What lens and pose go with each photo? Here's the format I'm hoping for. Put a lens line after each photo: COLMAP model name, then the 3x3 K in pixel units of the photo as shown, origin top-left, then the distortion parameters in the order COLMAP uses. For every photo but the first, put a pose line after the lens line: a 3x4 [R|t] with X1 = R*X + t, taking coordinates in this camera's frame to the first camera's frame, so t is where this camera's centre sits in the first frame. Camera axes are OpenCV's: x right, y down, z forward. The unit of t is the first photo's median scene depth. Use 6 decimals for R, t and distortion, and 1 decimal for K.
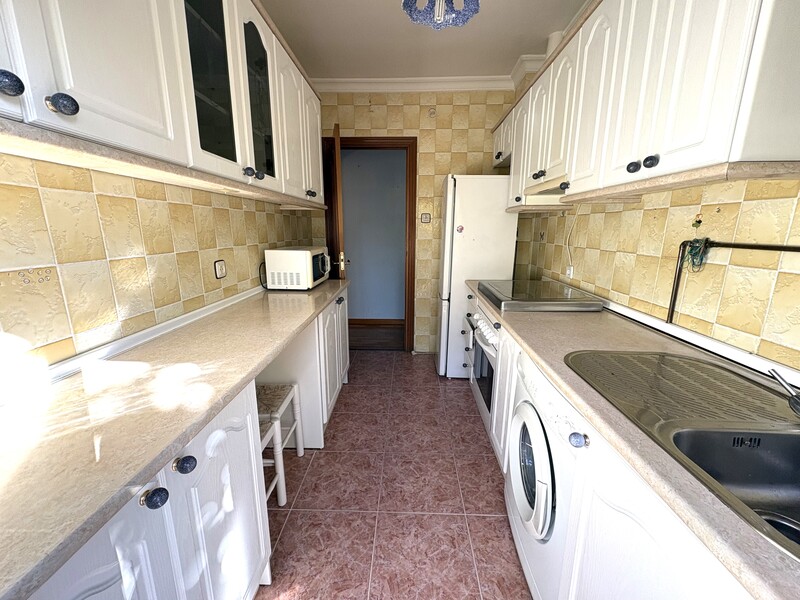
lens RADIAL K [[318.3, 0, 400.7], [0, 318.3, 300.0], [0, 0, 1]] dist [0.000632, 0.000049]
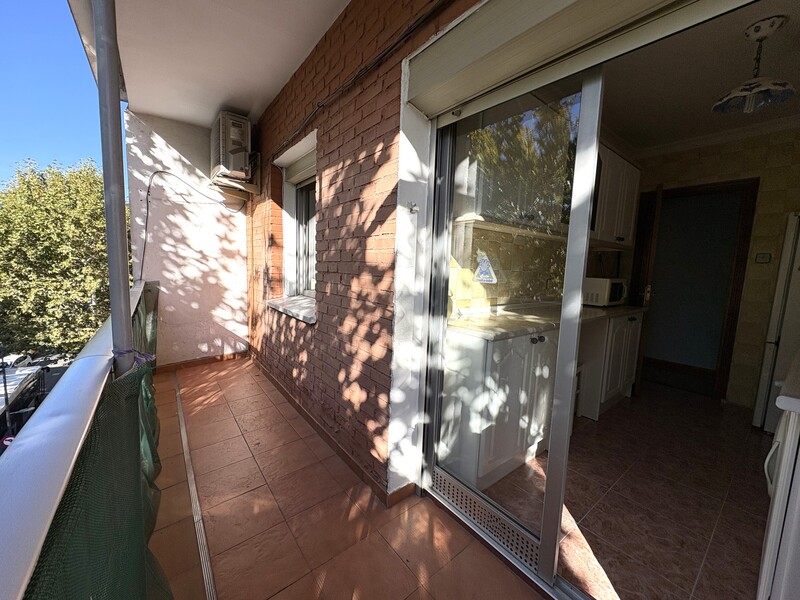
lens RADIAL K [[318.3, 0, 400.7], [0, 318.3, 300.0], [0, 0, 1]] dist [0.000632, 0.000049]
pose [[0.635799, 0.098439, -0.765552, 0.198812], [-0.205620, 0.977594, -0.045065, 0.183743], [0.743963, 0.186065, 0.641794, -0.547246]]
